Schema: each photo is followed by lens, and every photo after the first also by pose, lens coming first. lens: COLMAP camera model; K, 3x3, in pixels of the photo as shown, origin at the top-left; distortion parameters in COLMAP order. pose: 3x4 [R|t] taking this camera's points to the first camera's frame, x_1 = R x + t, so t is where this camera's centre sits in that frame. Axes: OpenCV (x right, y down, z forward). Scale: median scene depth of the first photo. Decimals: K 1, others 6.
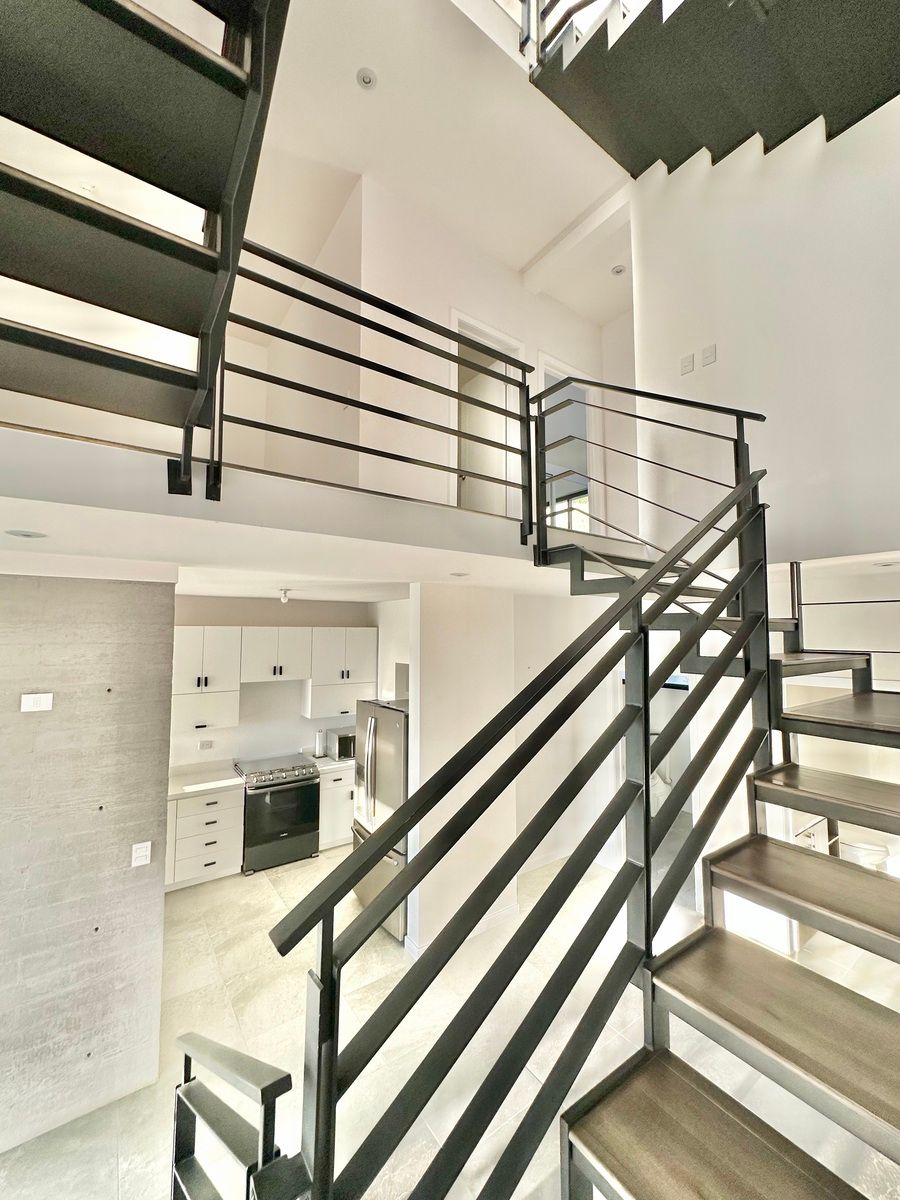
lens RADIAL K [[478.5, 0, 449.5], [0, 478.5, 597.9], [0, 0, 1]] dist [-0.003887, 0.000450]
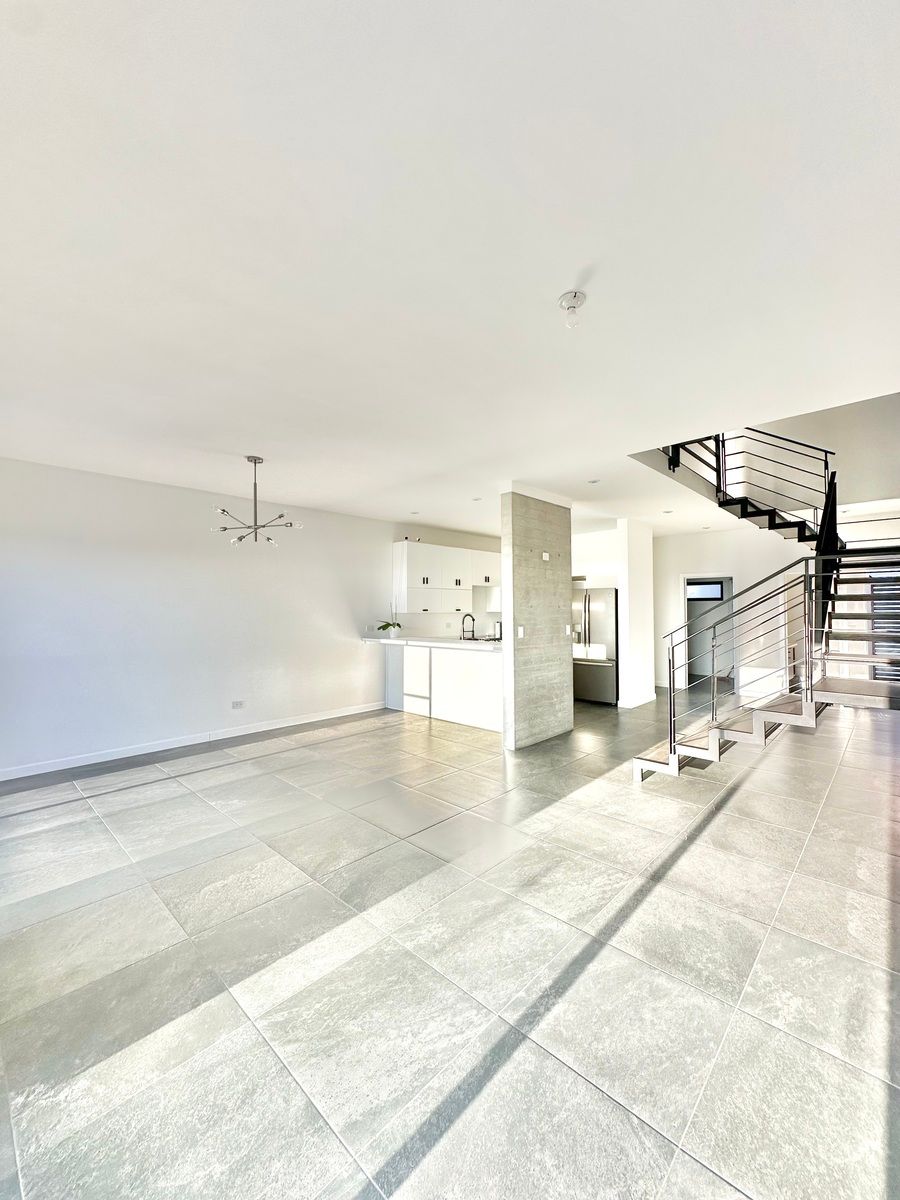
lens RADIAL K [[478.5, 0, 450.7], [0, 478.5, 599.9], [0, 0, 1]] dist [-0.003887, 0.000450]
pose [[0.980969, -0.001288, 0.194159, -1.671842], [-0.009139, 0.998563, 0.052799, 0.294128], [-0.193948, -0.053568, 0.979548, -1.108255]]
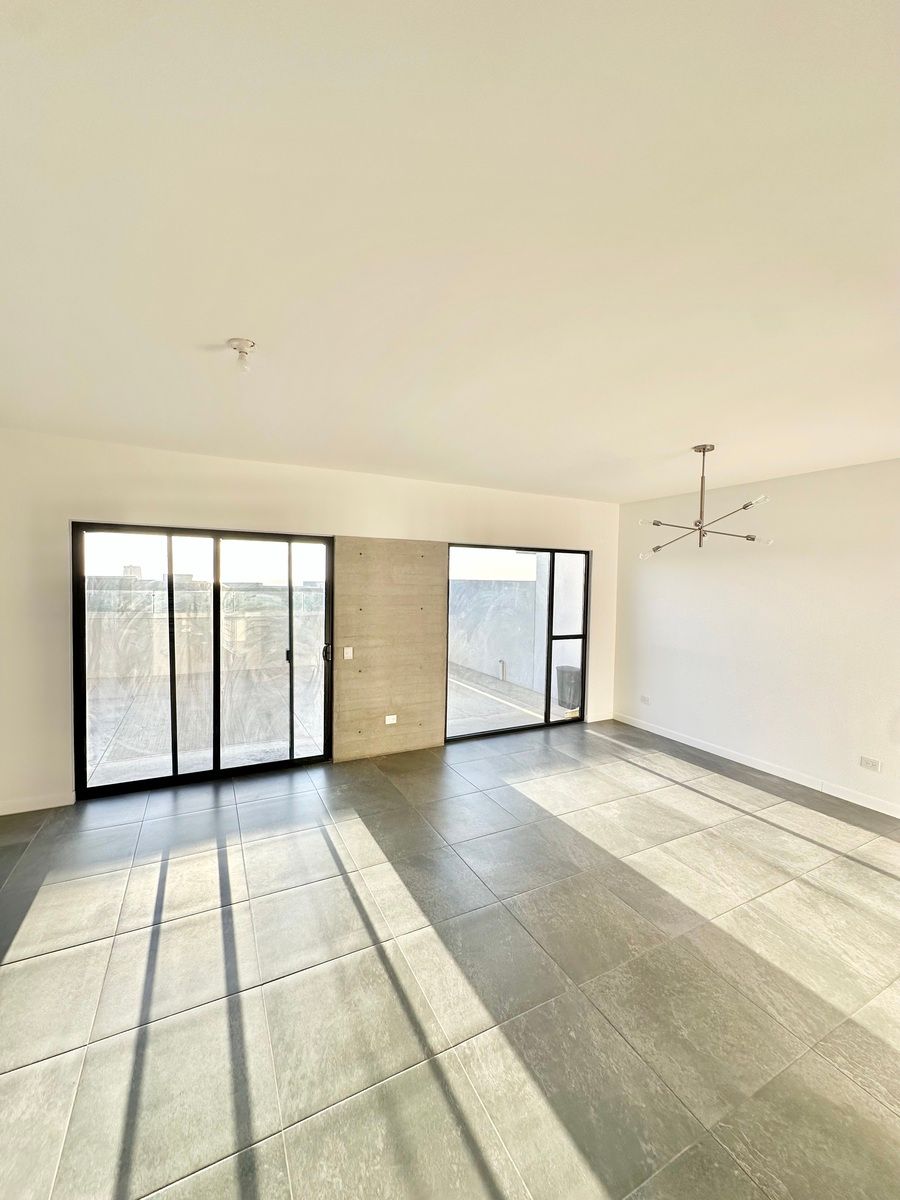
lens RADIAL K [[478.5, 0, 445.9], [0, 478.5, 597.4], [0, 0, 1]] dist [-0.003887, 0.000450]
pose [[-0.144990, 0.033744, -0.988858, -0.516772], [0.054815, 0.998157, 0.026024, 0.256975], [0.987913, -0.050432, -0.146573, 0.138183]]
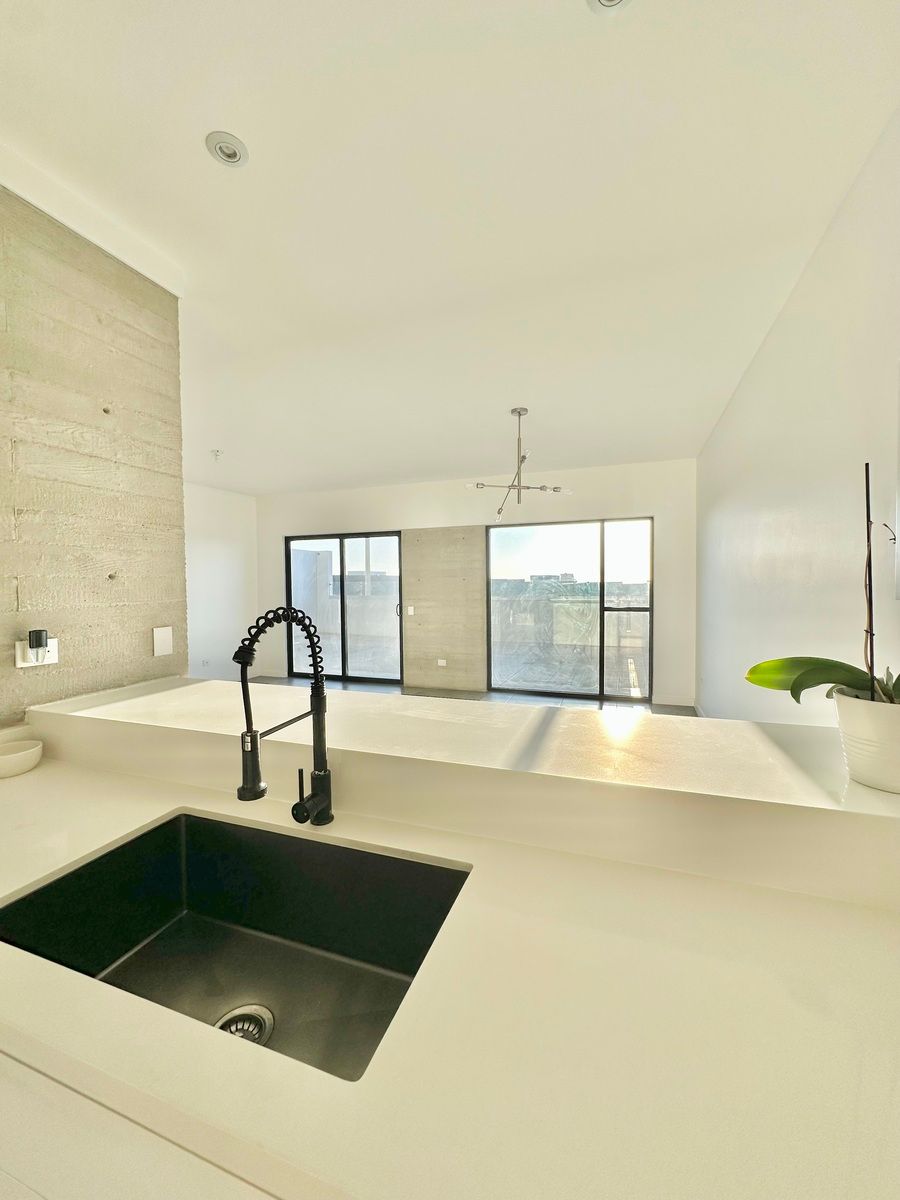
lens RADIAL K [[478.5, 0, 448.2], [0, 478.5, 601.5], [0, 0, 1]] dist [-0.003887, 0.000450]
pose [[-0.829052, 0.033350, -0.558176, -0.981617], [0.053952, 0.998333, -0.020486, 0.515399], [0.556562, -0.047099, -0.829470, 1.806650]]
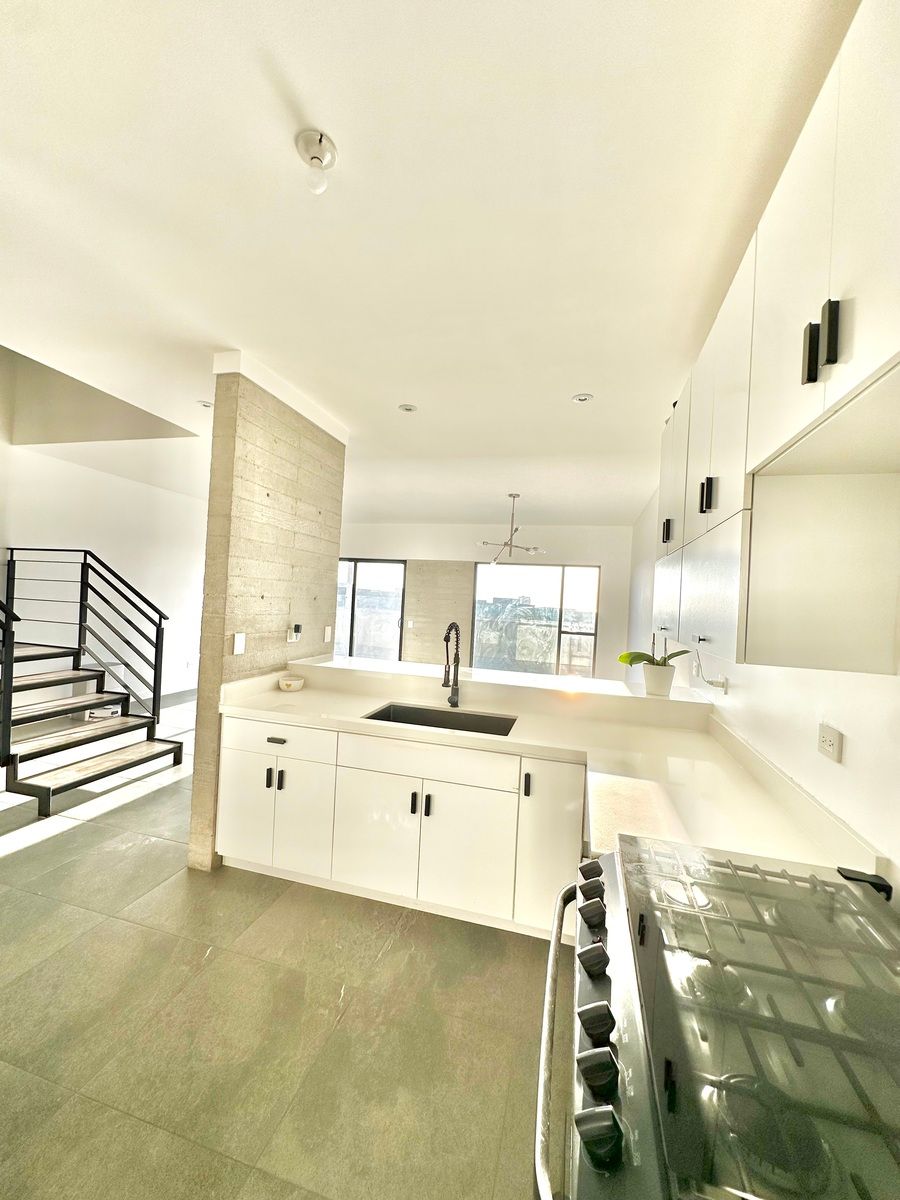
lens RADIAL K [[478.5, 0, 449.7], [0, 478.5, 603.6], [0, 0, 1]] dist [-0.003887, 0.000450]
pose [[-0.775462, -0.034632, -0.630444, -0.405076], [-0.006223, 0.998865, -0.047216, 0.512906], [0.631363, -0.032691, -0.774798, 2.233407]]
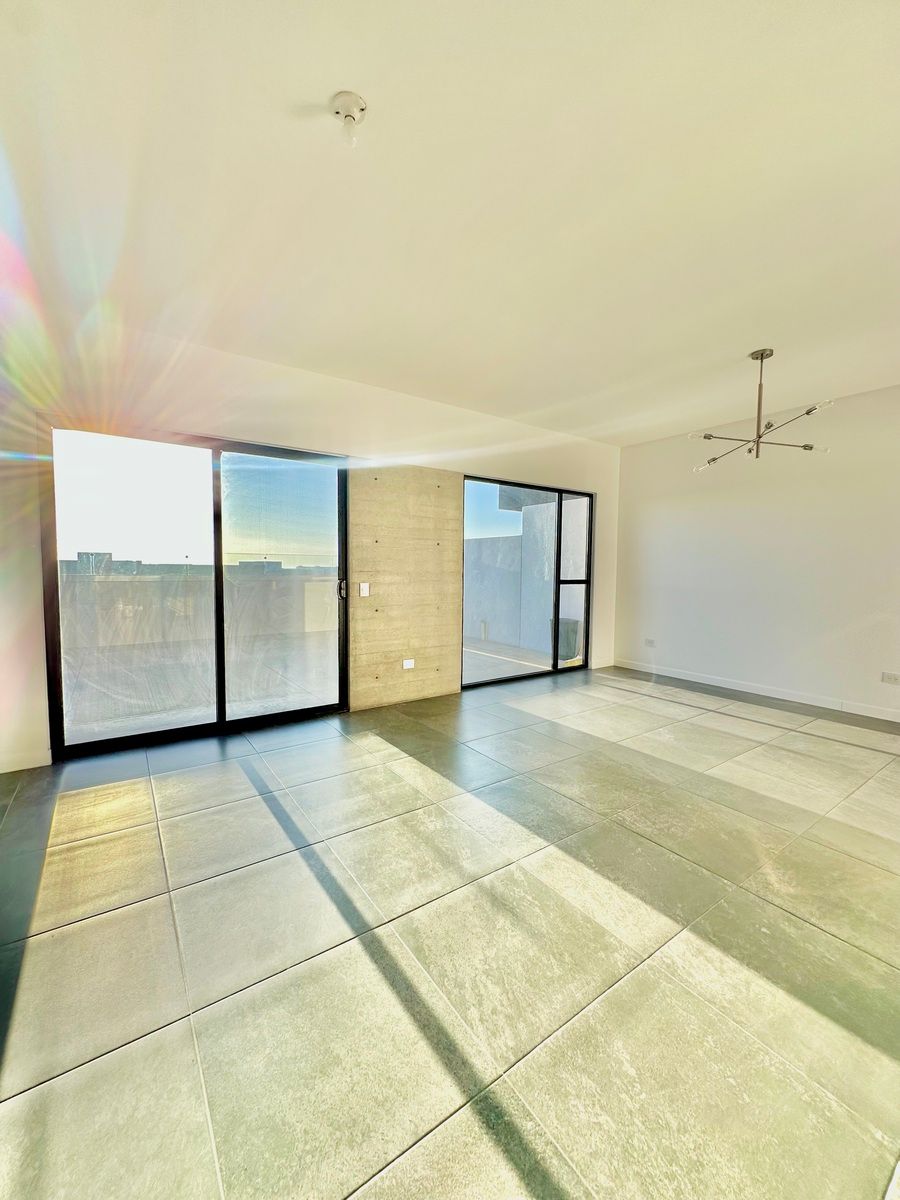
lens RADIAL K [[478.5, 0, 446.1], [0, 478.5, 598.4], [0, 0, 1]] dist [-0.003887, 0.000450]
pose [[-0.007891, 0.064262, -0.997902, -0.627310], [0.063747, 0.995935, 0.063632, 0.443031], [0.997935, -0.063111, -0.011955, -0.218191]]
